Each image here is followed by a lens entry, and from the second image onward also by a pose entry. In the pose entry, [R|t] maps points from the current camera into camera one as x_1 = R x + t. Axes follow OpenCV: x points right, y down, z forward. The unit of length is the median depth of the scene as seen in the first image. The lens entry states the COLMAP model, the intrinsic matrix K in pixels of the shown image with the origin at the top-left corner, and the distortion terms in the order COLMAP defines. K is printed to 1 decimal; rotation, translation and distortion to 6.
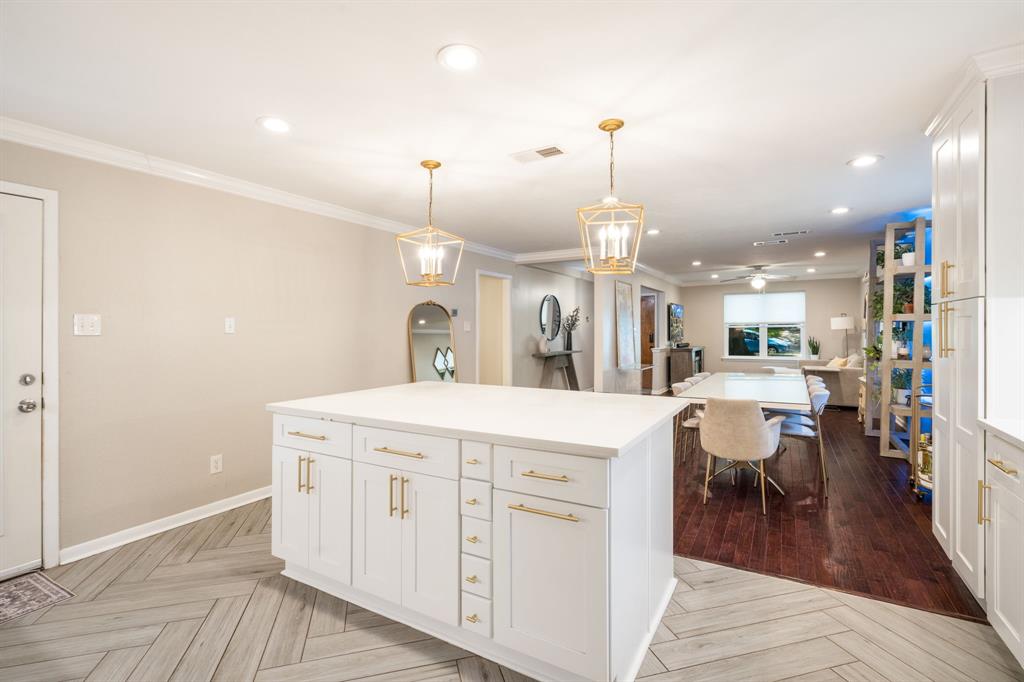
lens RADIAL K [[473.3, 0, 512.8], [0, 473.3, 335.9], [0, 0, 1]] dist [-0.001284, 0.000139]
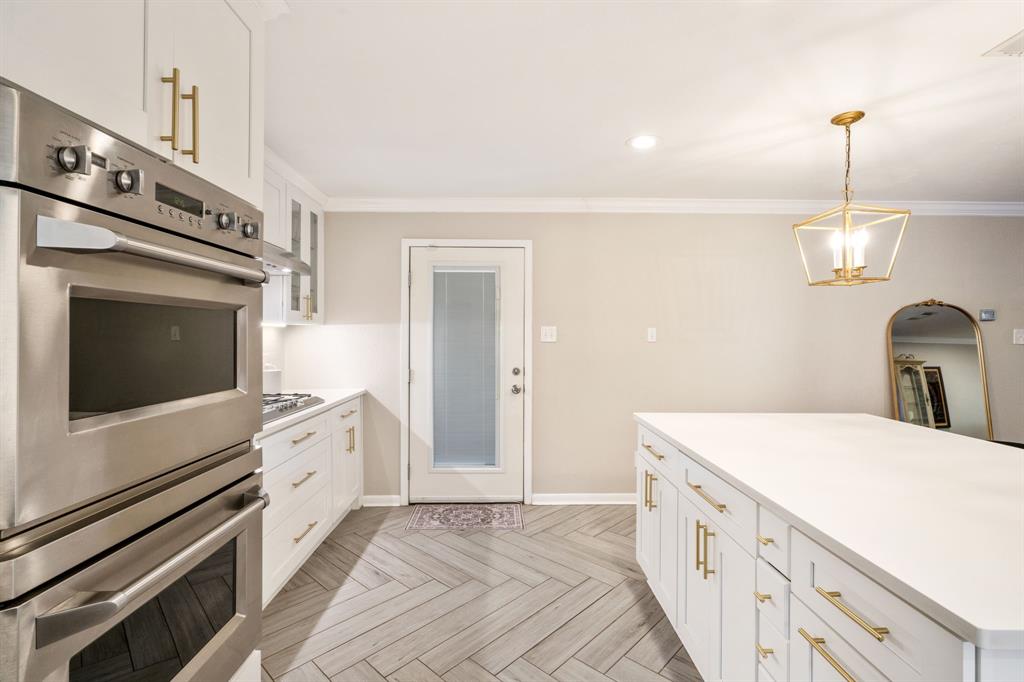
lens RADIAL K [[473.3, 0, 512.8], [0, 473.3, 335.9], [0, 0, 1]] dist [-0.001284, 0.000139]
pose [[0.515247, 0.012802, -0.856946, 0.225825], [-0.019539, 0.999804, 0.003188, -0.022232], [0.856819, 0.015102, 0.515396, 0.223681]]
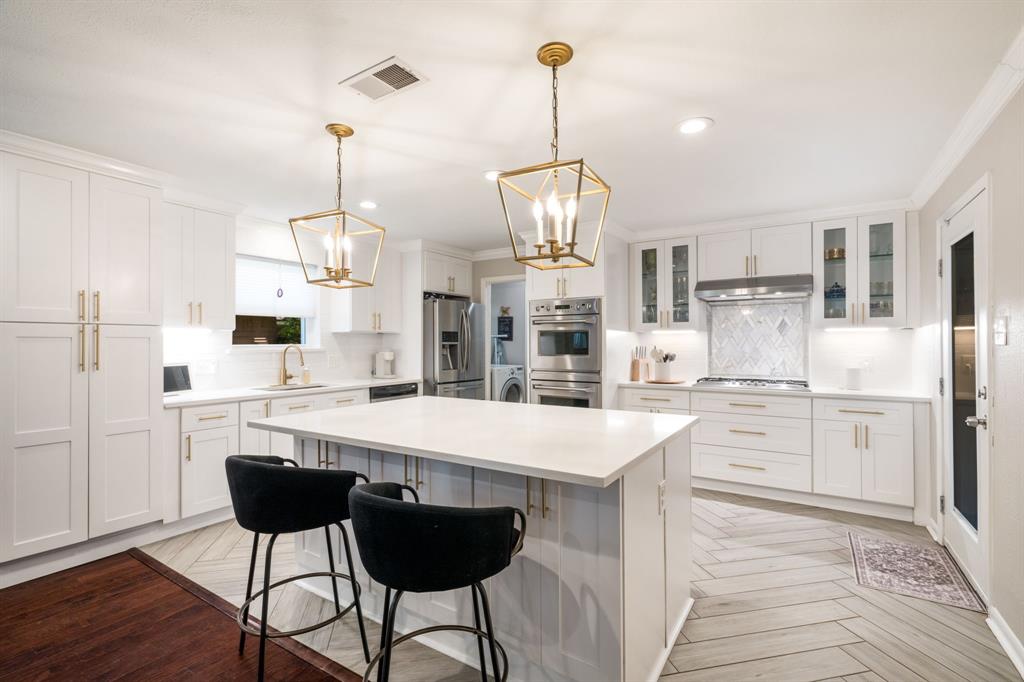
lens RADIAL K [[473.3, 0, 512.8], [0, 473.3, 335.9], [0, 0, 1]] dist [-0.001284, 0.000139]
pose [[-0.998555, 0.010372, 0.052721, -0.186844], [0.010070, 0.999931, -0.005995, -0.015734], [-0.052779, -0.005455, -0.998591, 1.951304]]
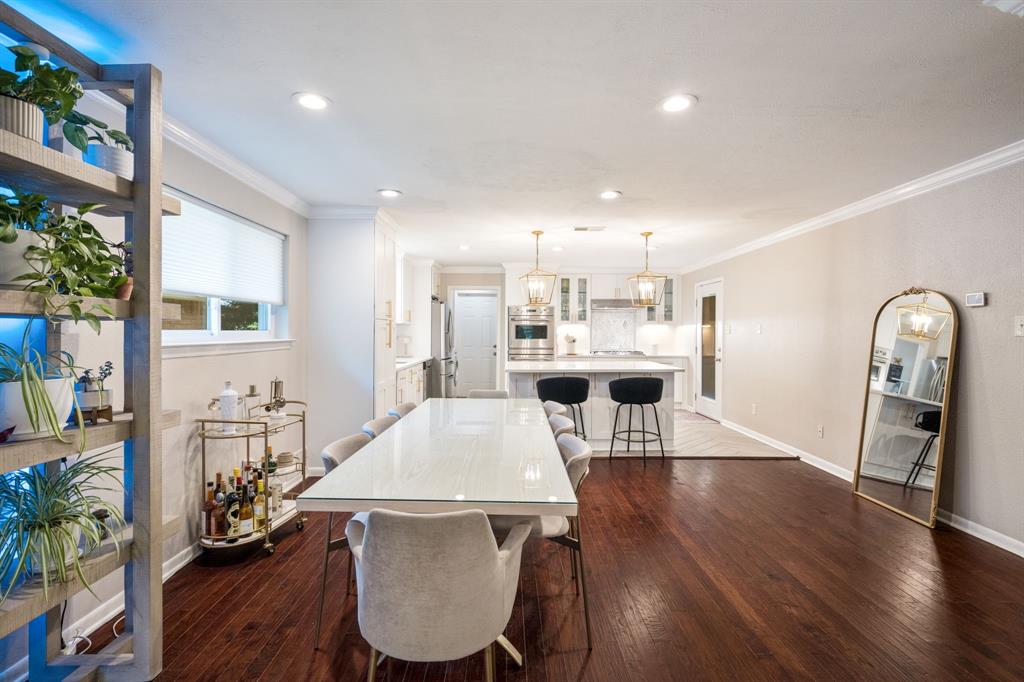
lens RADIAL K [[473.3, 0, 512.8], [0, 473.3, 335.9], [0, 0, 1]] dist [-0.001284, 0.000139]
pose [[-0.860733, 0.011405, -0.508928, 1.332748], [0.001871, 0.999813, 0.019240, -0.031576], [0.509052, 0.015608, -0.860594, 2.691348]]
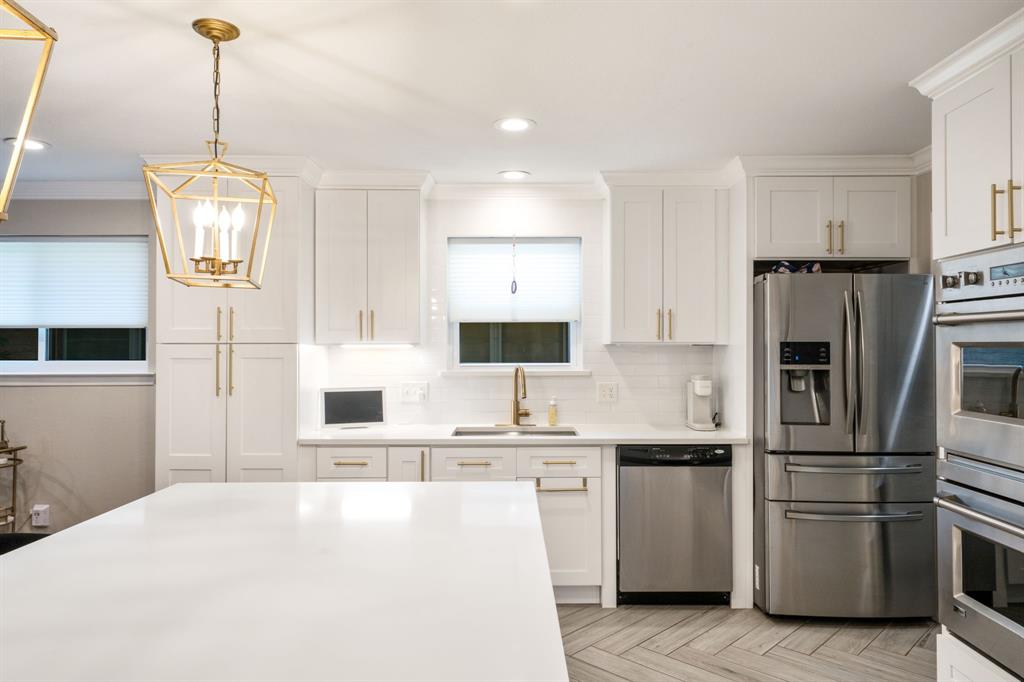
lens RADIAL K [[695.9, 0, 508.0], [0, 695.9, 336.2], [0, 0, 1]] dist [0.024193, -0.000542]
pose [[-0.495901, 0.017176, 0.868209, -0.711353], [0.010422, 0.999850, -0.013828, -0.047765], [-0.868316, 0.002191, -0.496006, 1.134792]]
